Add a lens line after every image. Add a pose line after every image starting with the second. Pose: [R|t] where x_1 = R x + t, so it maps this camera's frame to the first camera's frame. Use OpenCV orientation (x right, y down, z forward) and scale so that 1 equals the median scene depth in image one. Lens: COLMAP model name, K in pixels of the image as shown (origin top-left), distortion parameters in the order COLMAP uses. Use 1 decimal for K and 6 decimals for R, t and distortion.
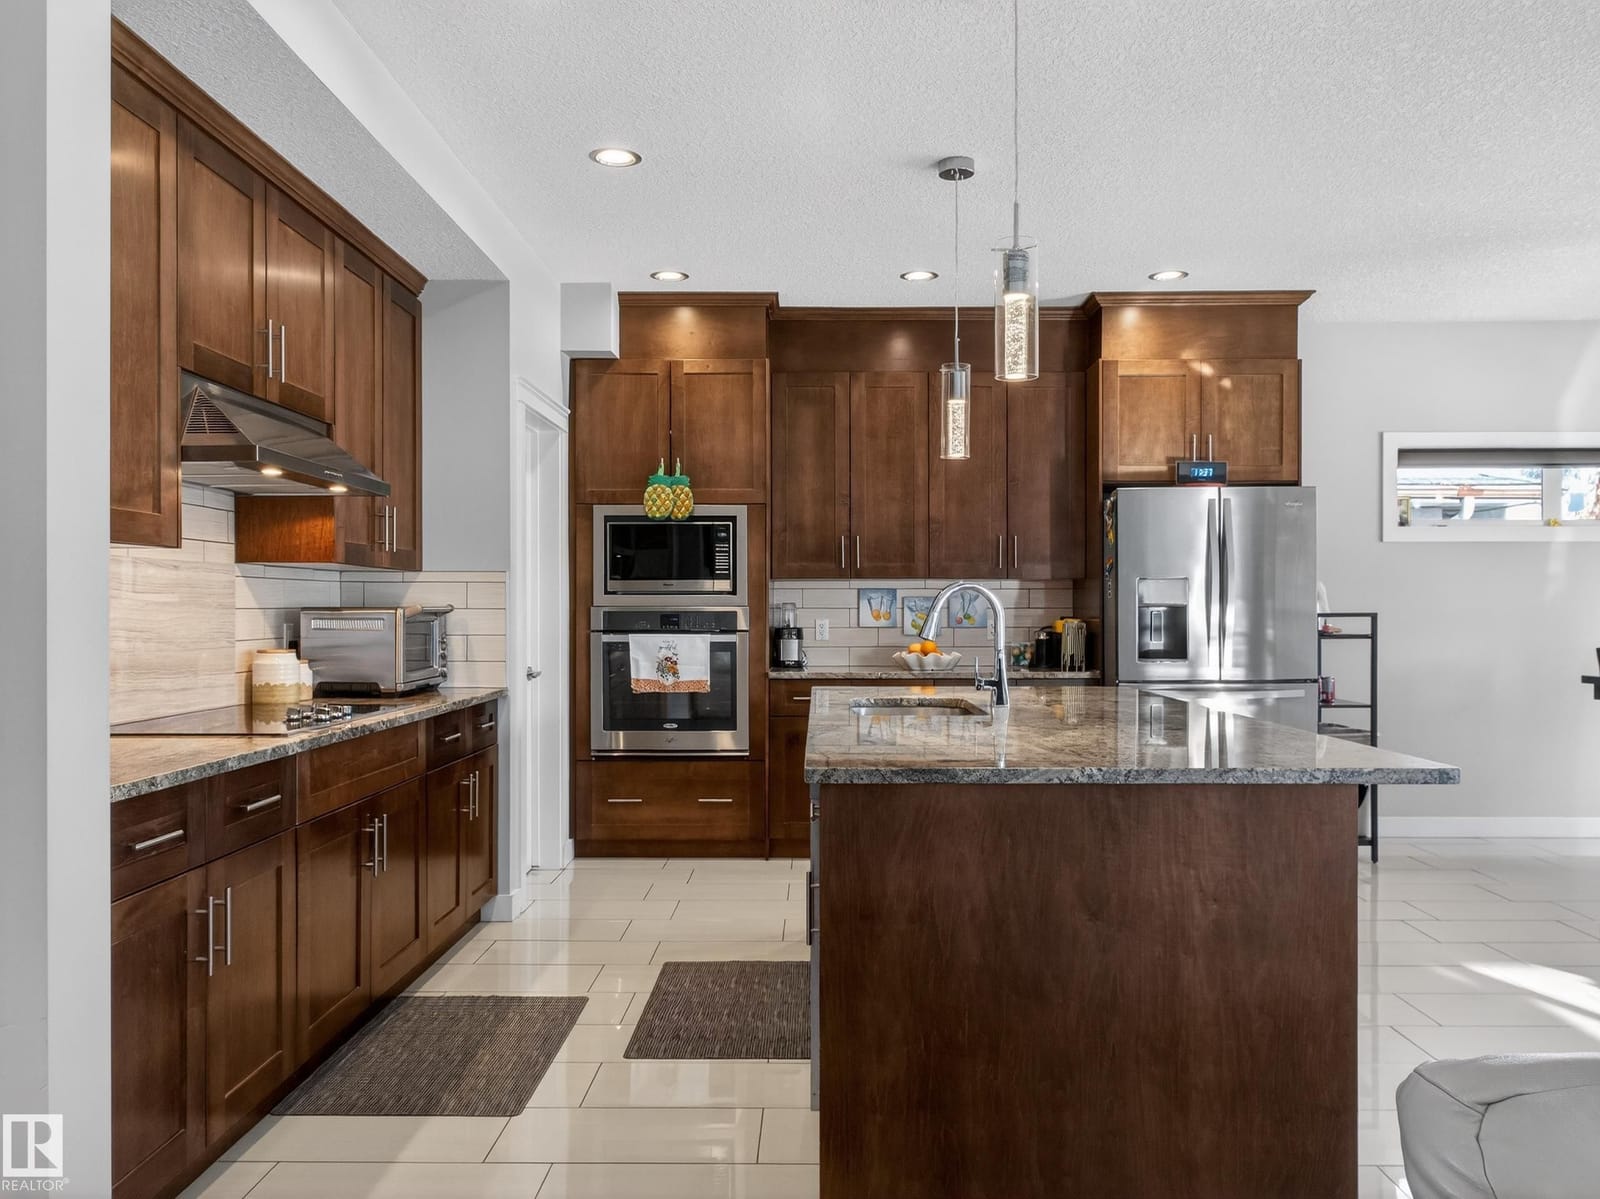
lens RADIAL K [[1196.8, 0, 813.5], [0, 1196.8, 620.6], [0, 0, 1]] dist [-0.014697, 0.006756]
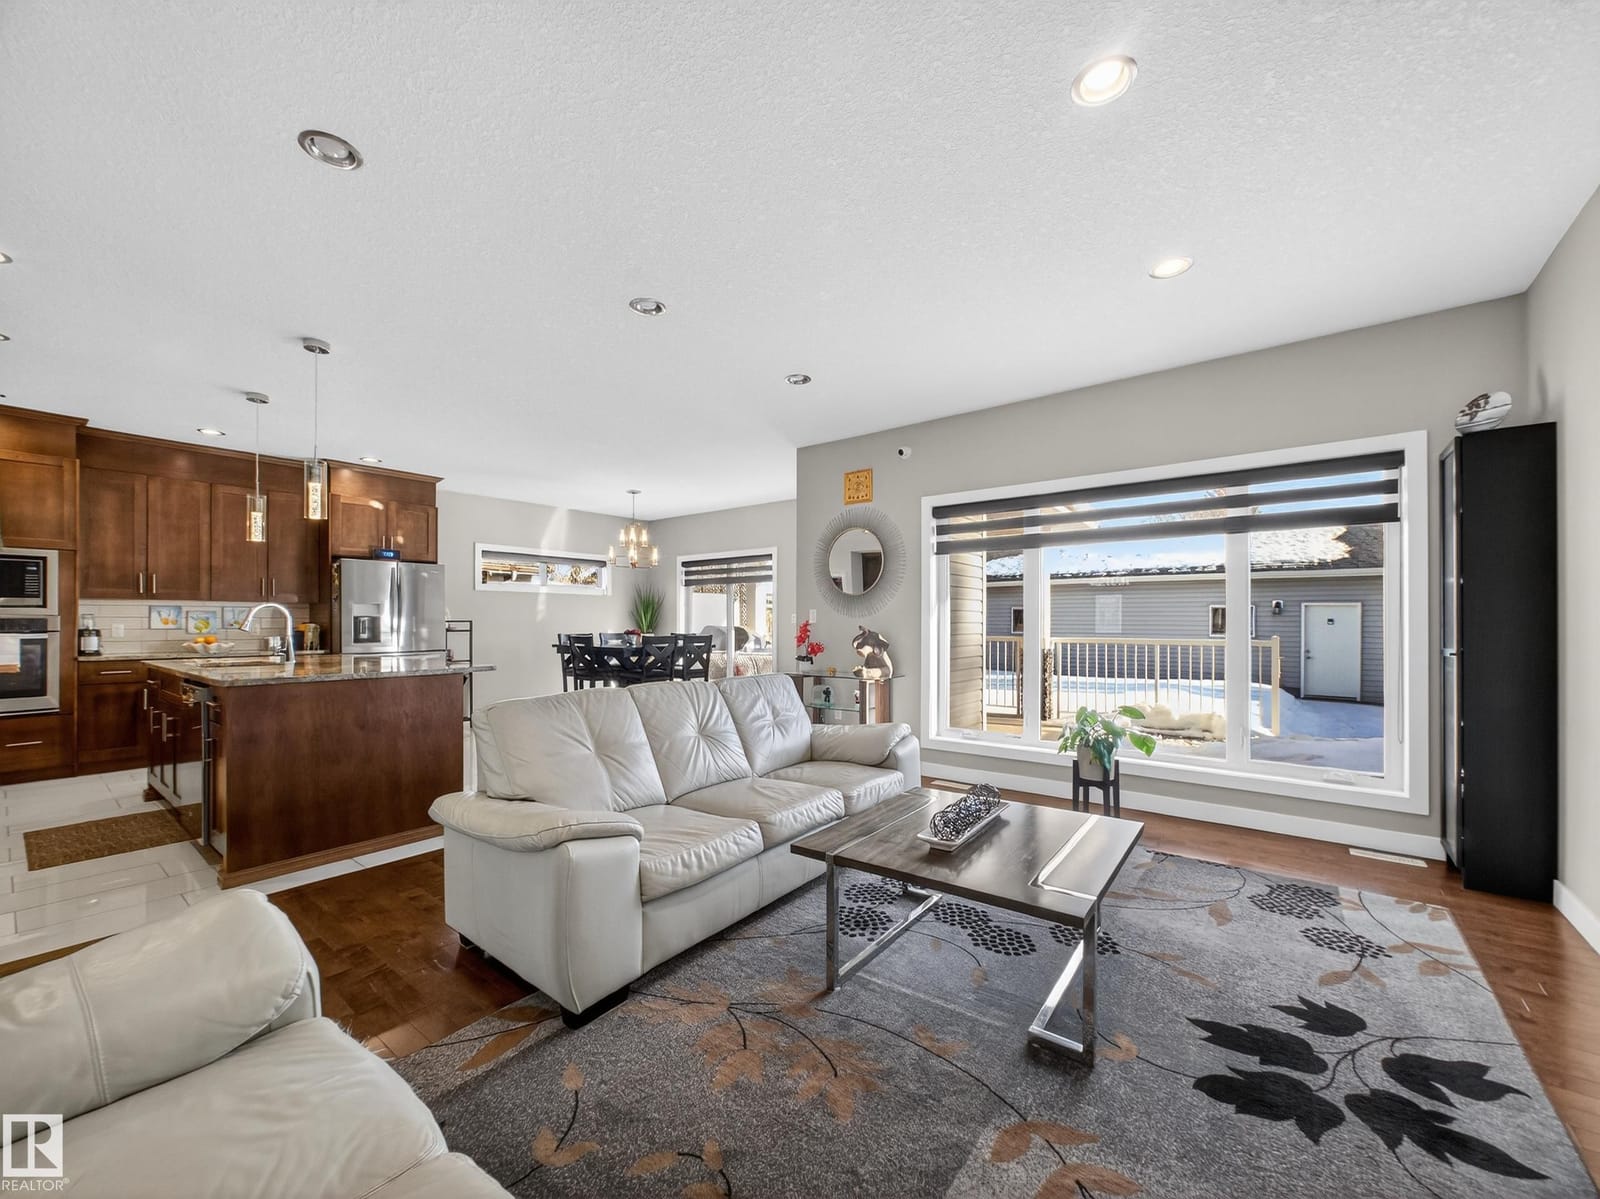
lens RADIAL K [[642.2, 0, 818.8], [0, 642.2, 620.1], [0, 0, 1]] dist [-0.017806, 0.004404]
pose [[0.594701, 0.003205, 0.803941, -0.126257], [0.008402, 0.999913, -0.010201, 0.010749], [-0.803903, 0.012821, 0.594622, -0.281514]]
